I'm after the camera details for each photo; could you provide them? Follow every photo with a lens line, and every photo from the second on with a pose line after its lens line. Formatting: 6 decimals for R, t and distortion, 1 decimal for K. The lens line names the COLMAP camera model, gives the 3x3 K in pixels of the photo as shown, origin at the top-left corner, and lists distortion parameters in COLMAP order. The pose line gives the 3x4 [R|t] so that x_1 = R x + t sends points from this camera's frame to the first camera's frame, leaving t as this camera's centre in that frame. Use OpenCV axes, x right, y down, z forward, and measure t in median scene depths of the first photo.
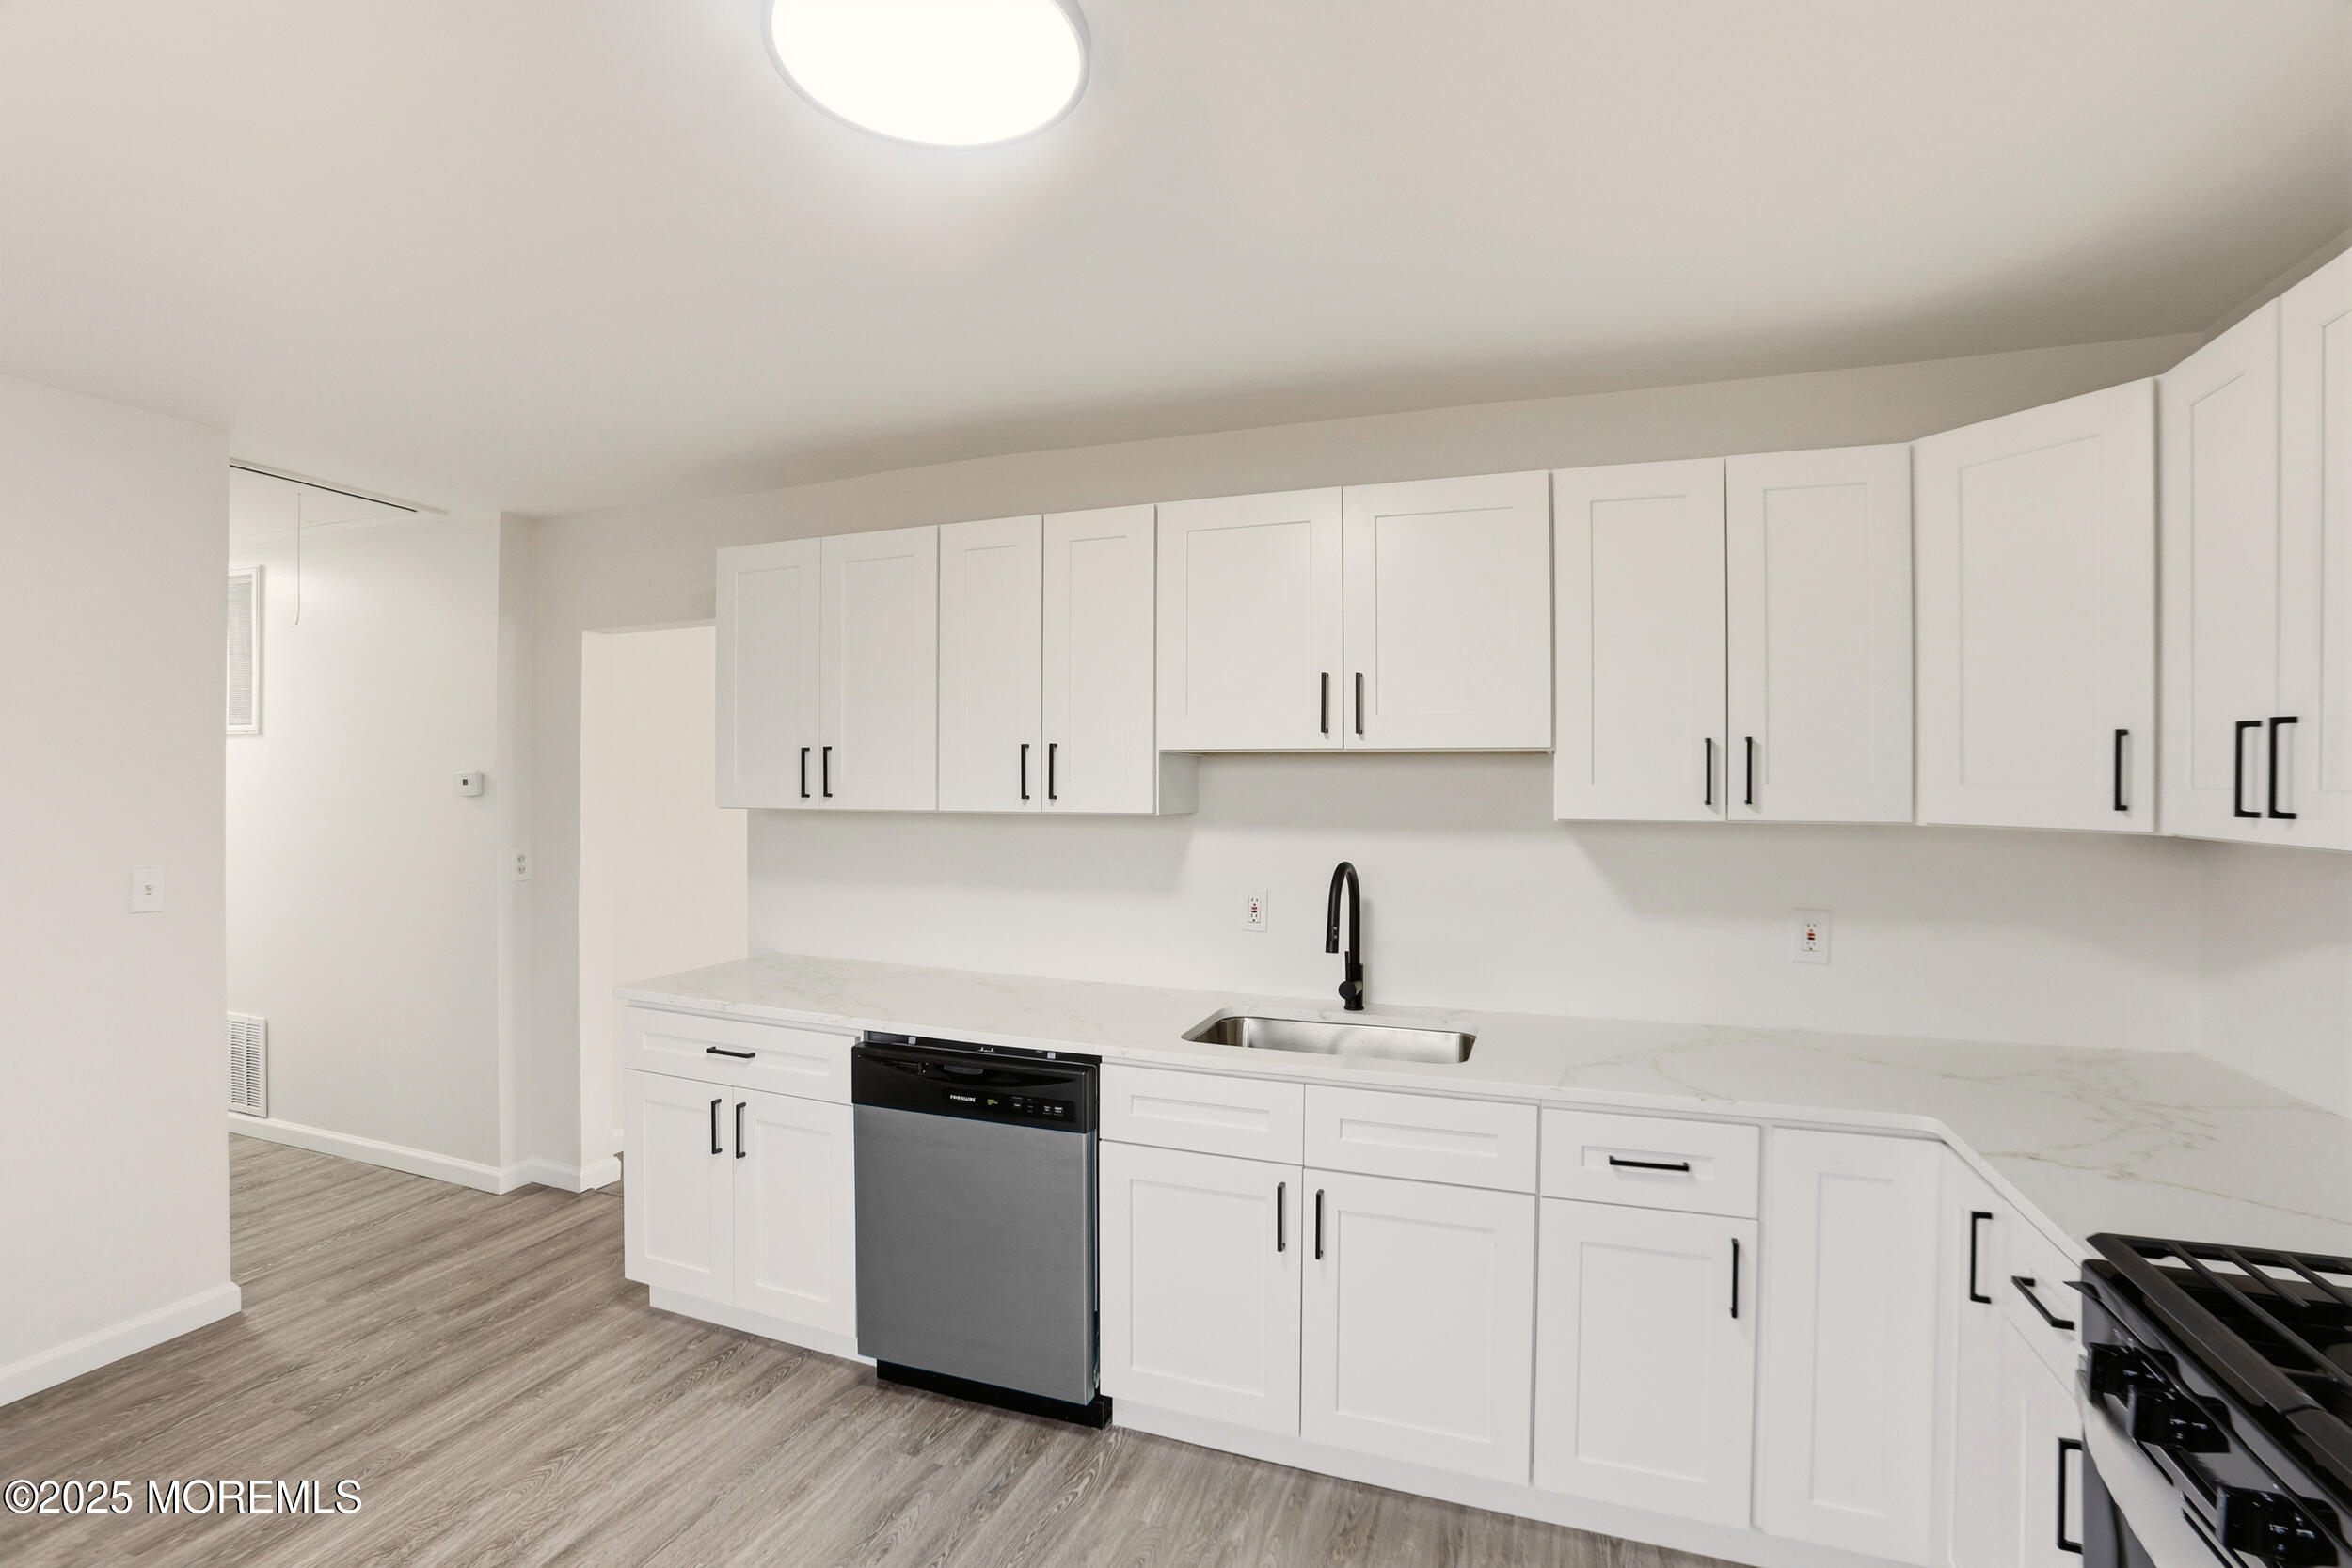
lens RADIAL K [[1083.6, 0, 1174.8], [0, 1083.6, 779.1], [0, 0, 1]] dist [-0.072384, 0.032438]
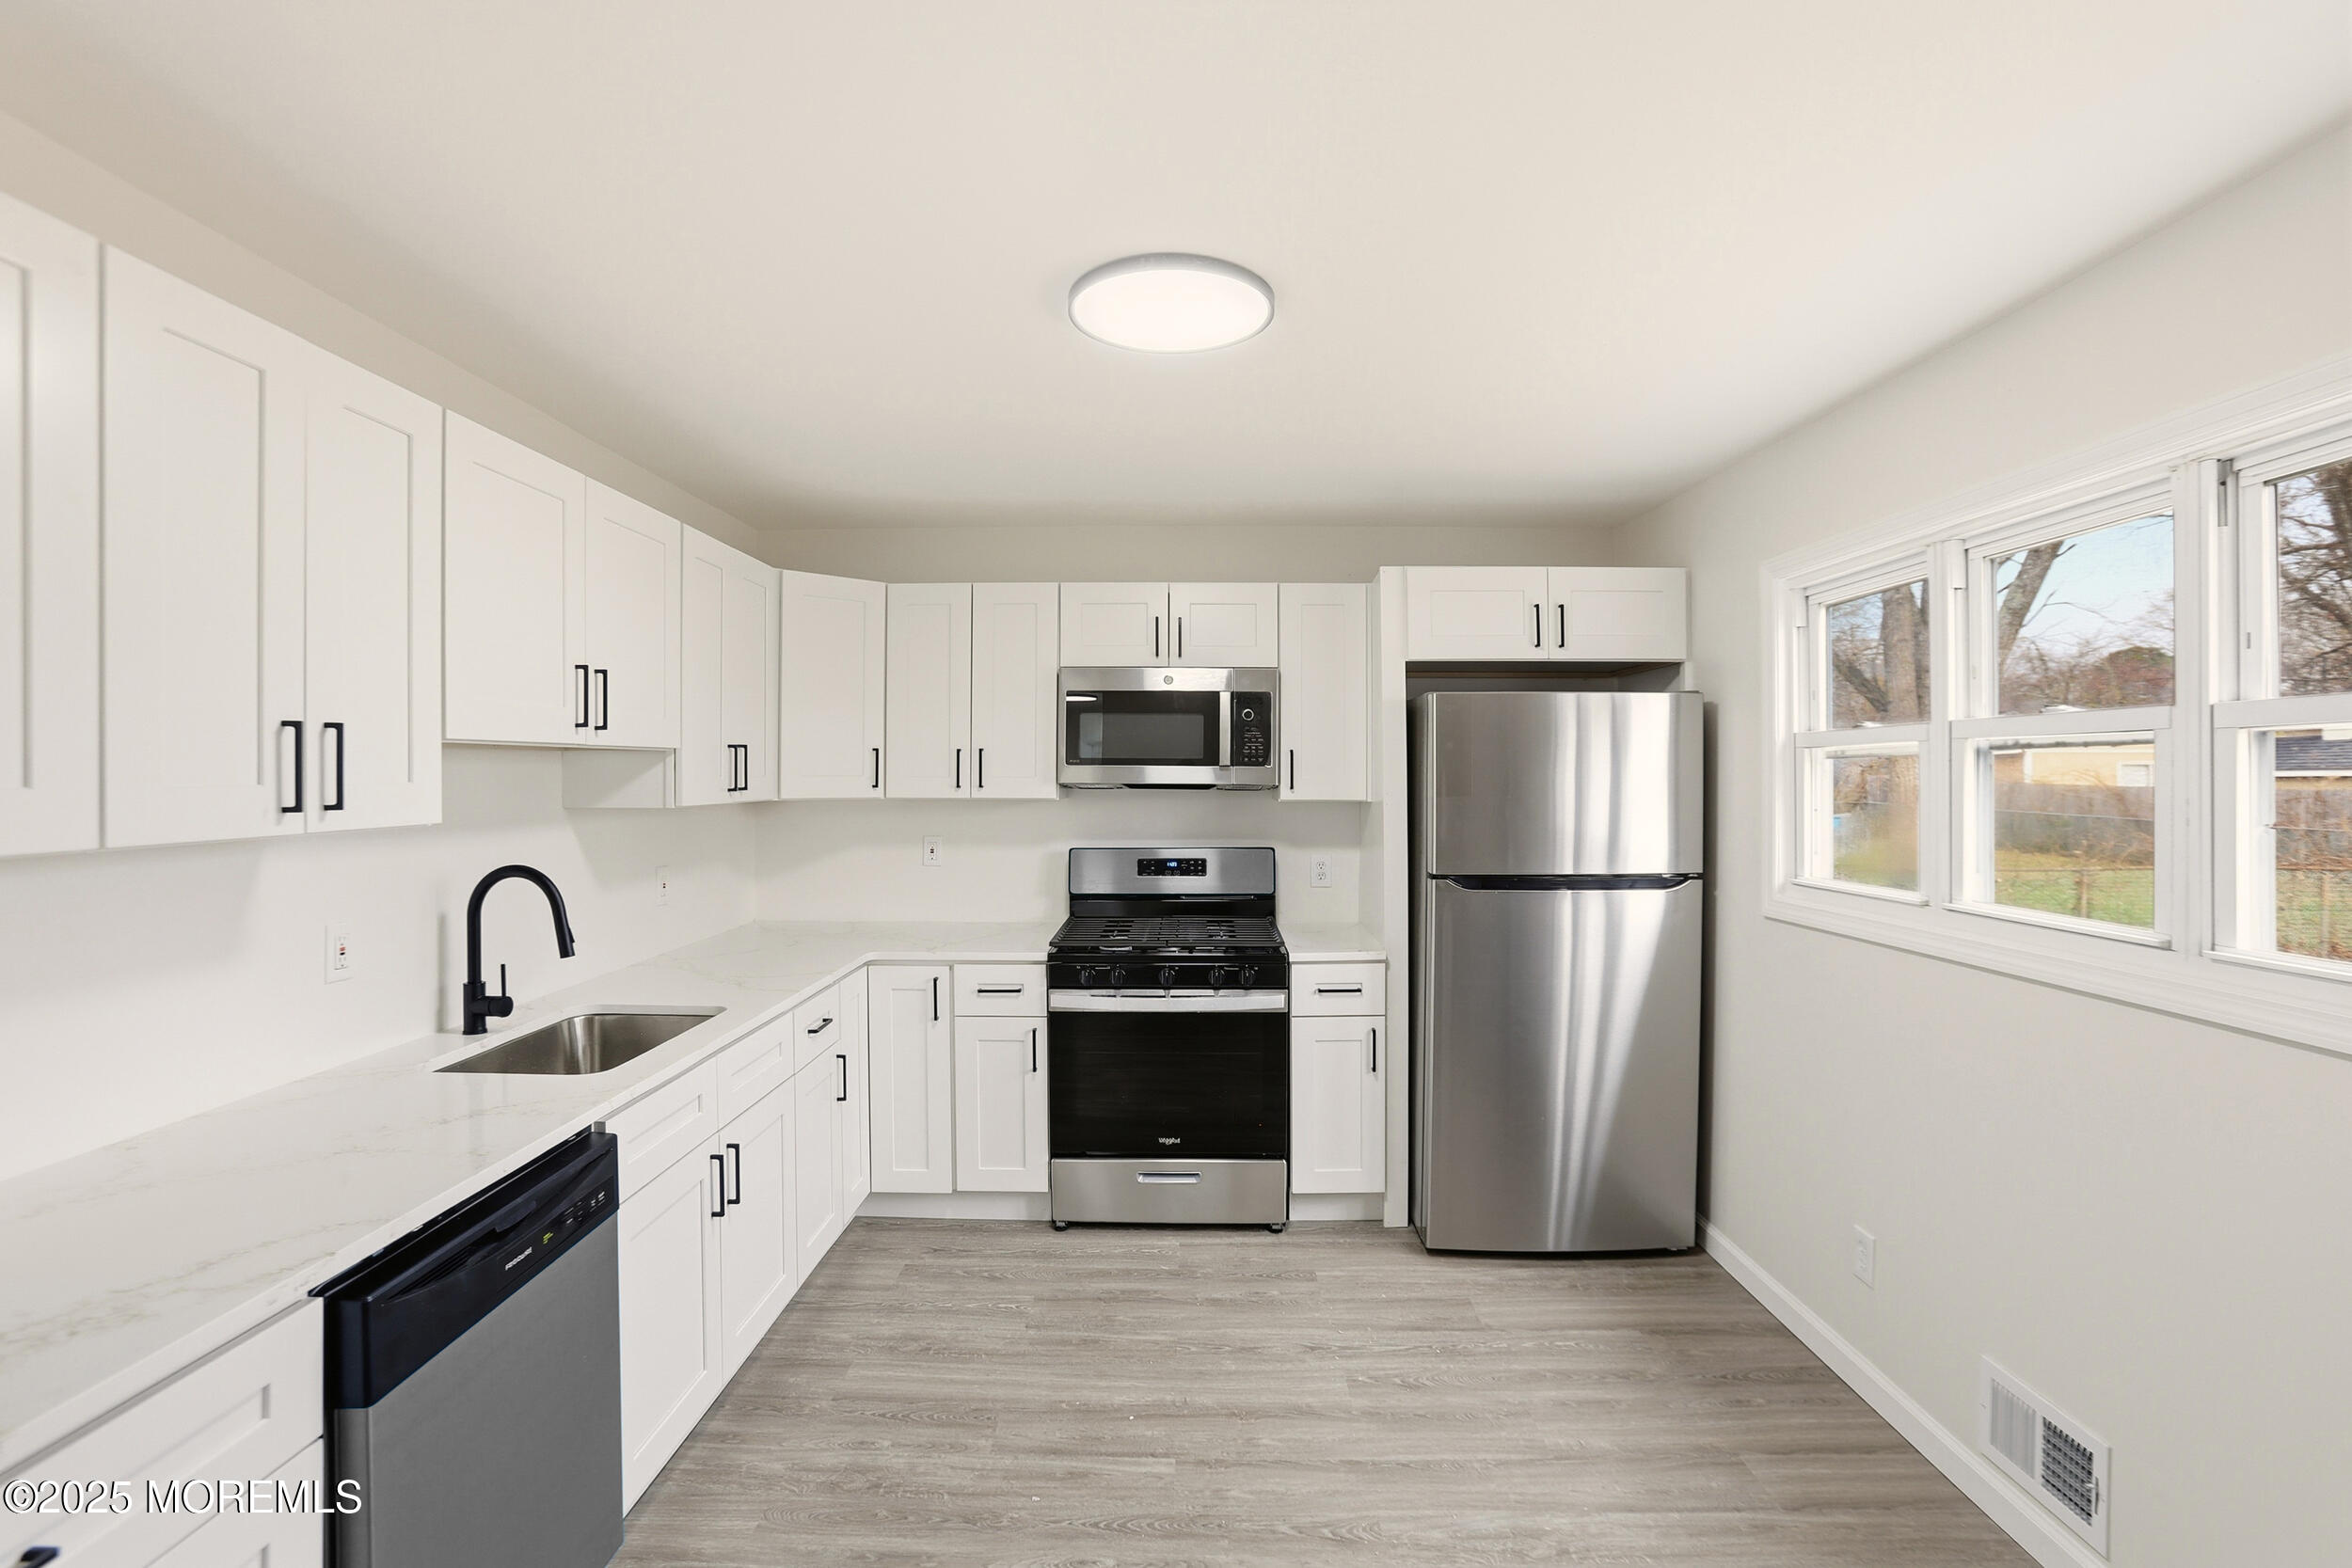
lens RADIAL K [[1083.6, 0, 1174.8], [0, 1083.6, 779.1], [0, 0, 1]] dist [-0.072384, 0.032438]
pose [[-0.344579, -0.008256, 0.938721, -0.957574], [-0.000593, 0.999963, 0.008577, -0.005589], [-0.938757, 0.002399, -0.344571, 0.854140]]
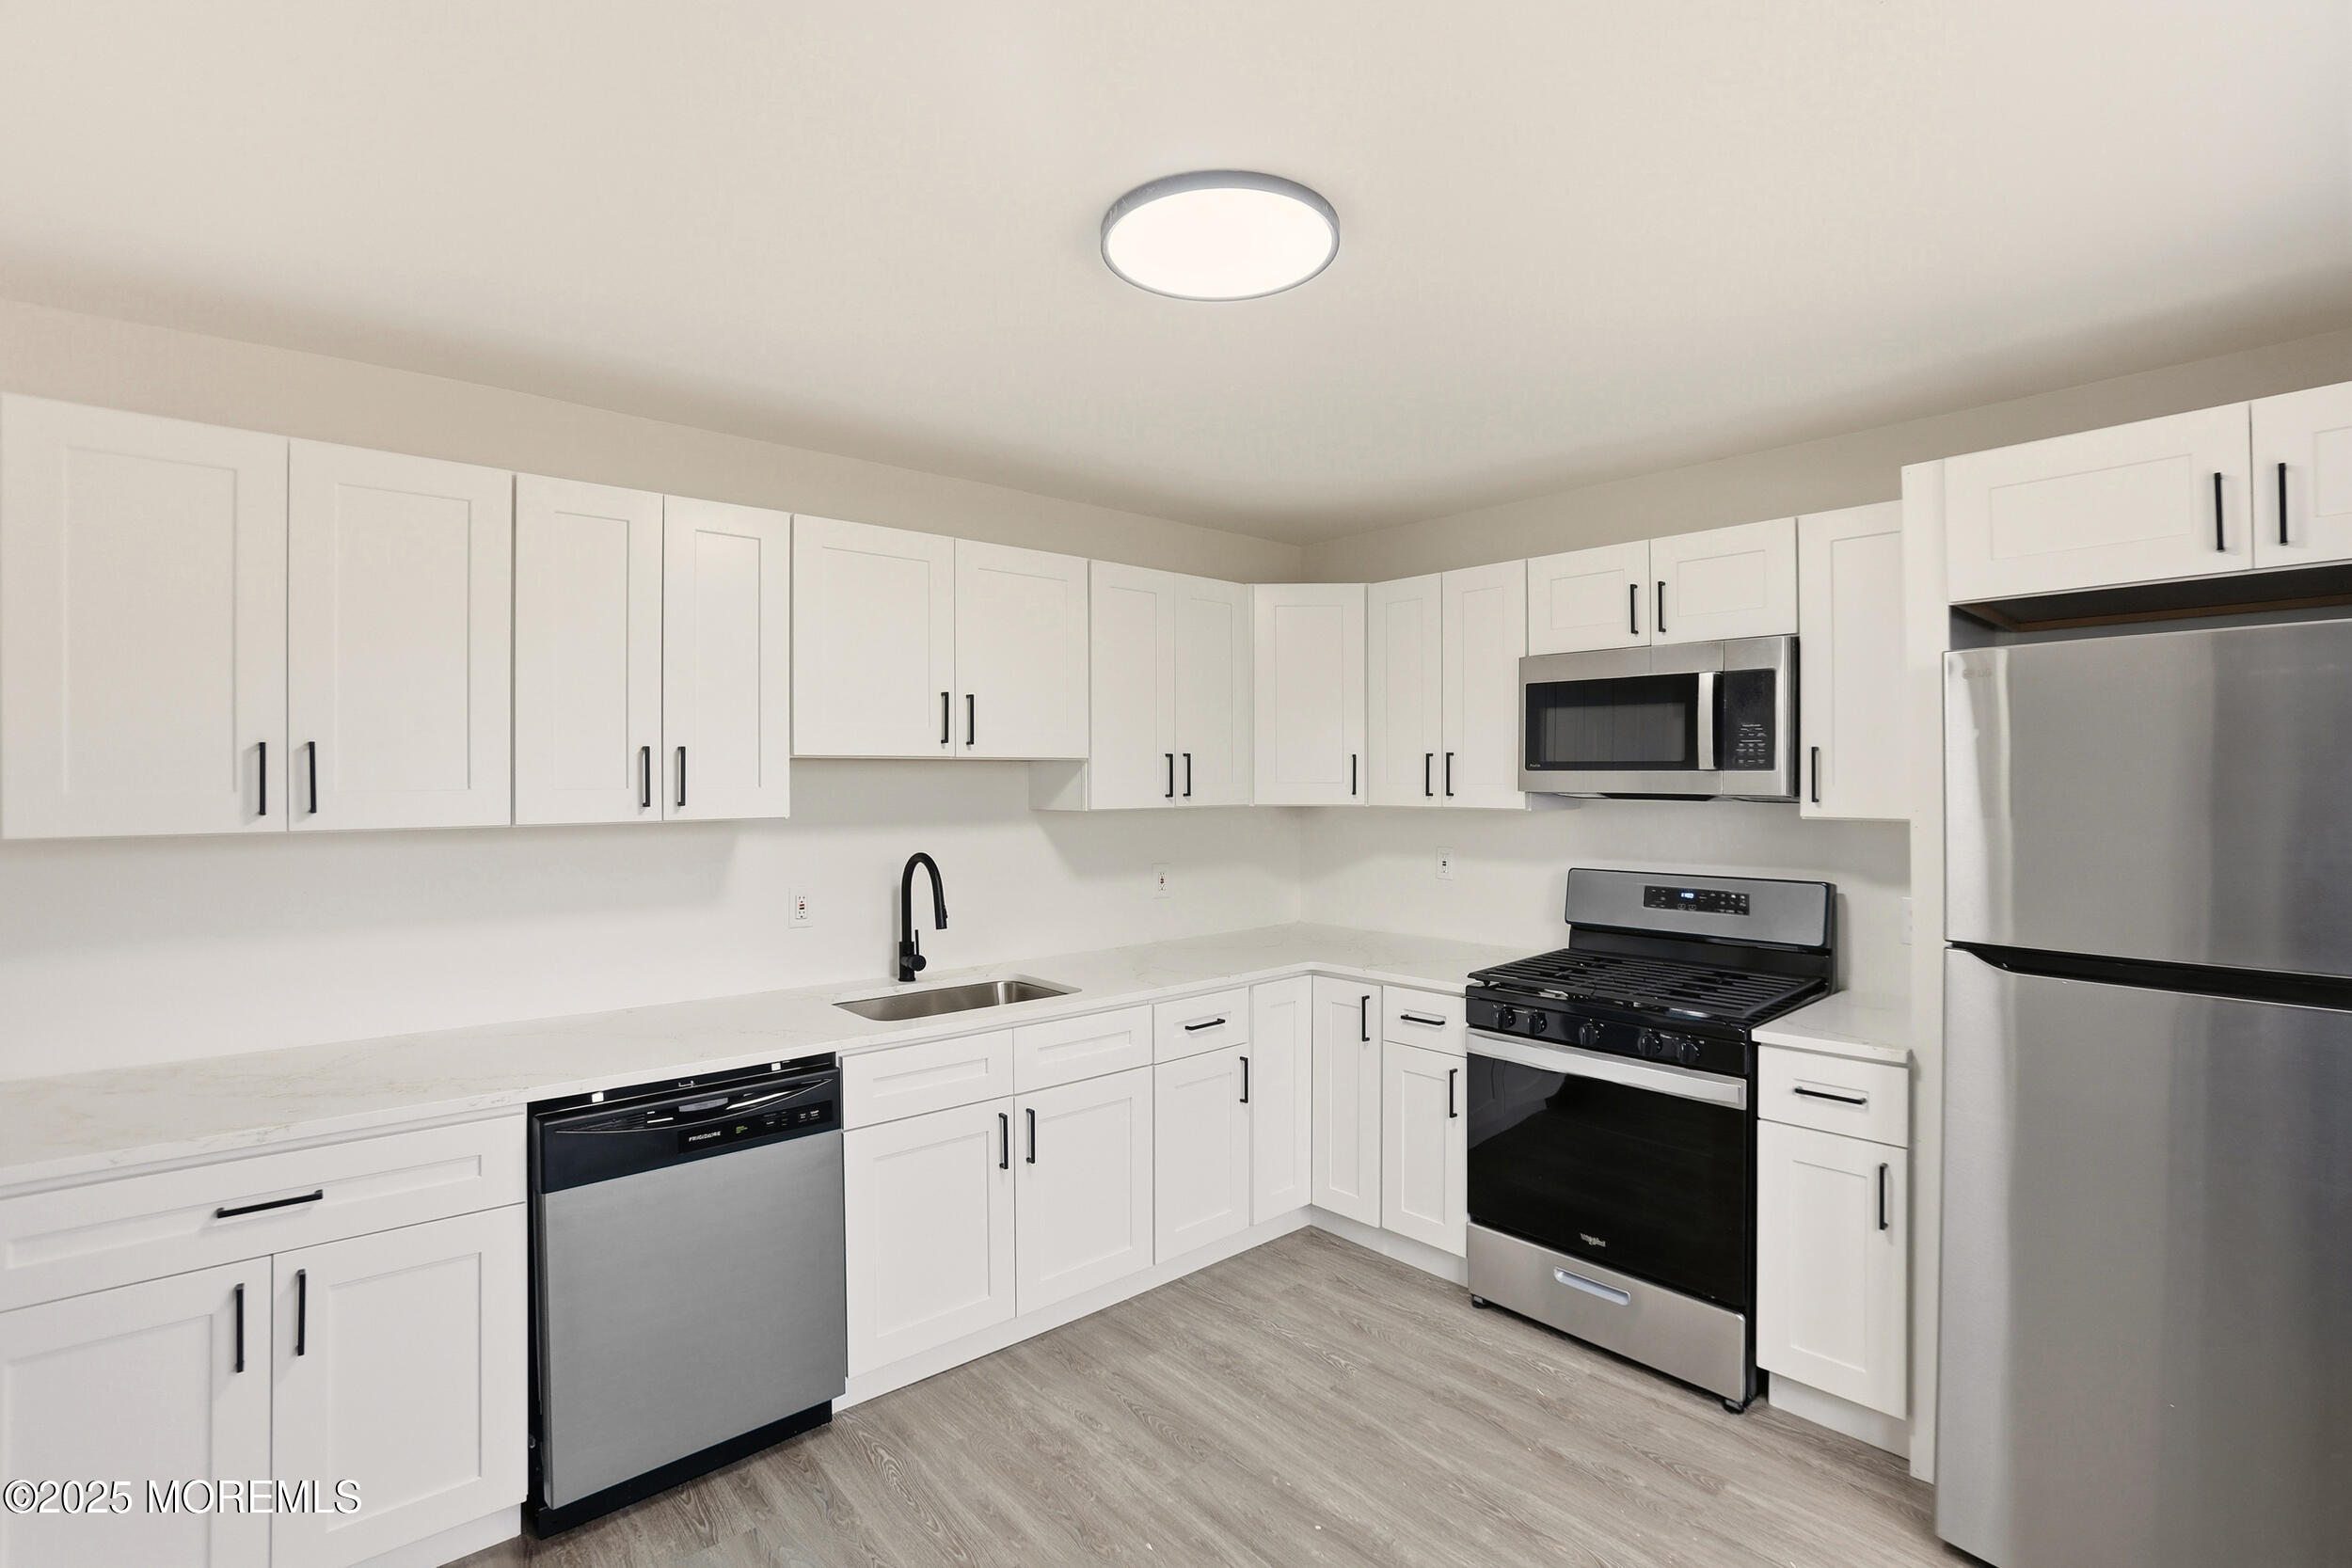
lens RADIAL K [[1083.6, 0, 1174.8], [0, 1083.6, 779.1], [0, 0, 1]] dist [-0.072384, 0.032438]
pose [[0.467546, -0.002169, 0.883966, -0.815540], [0.003511, 0.999994, 0.000596, -0.003893], [-0.883962, 0.002825, 0.467550, 0.232272]]
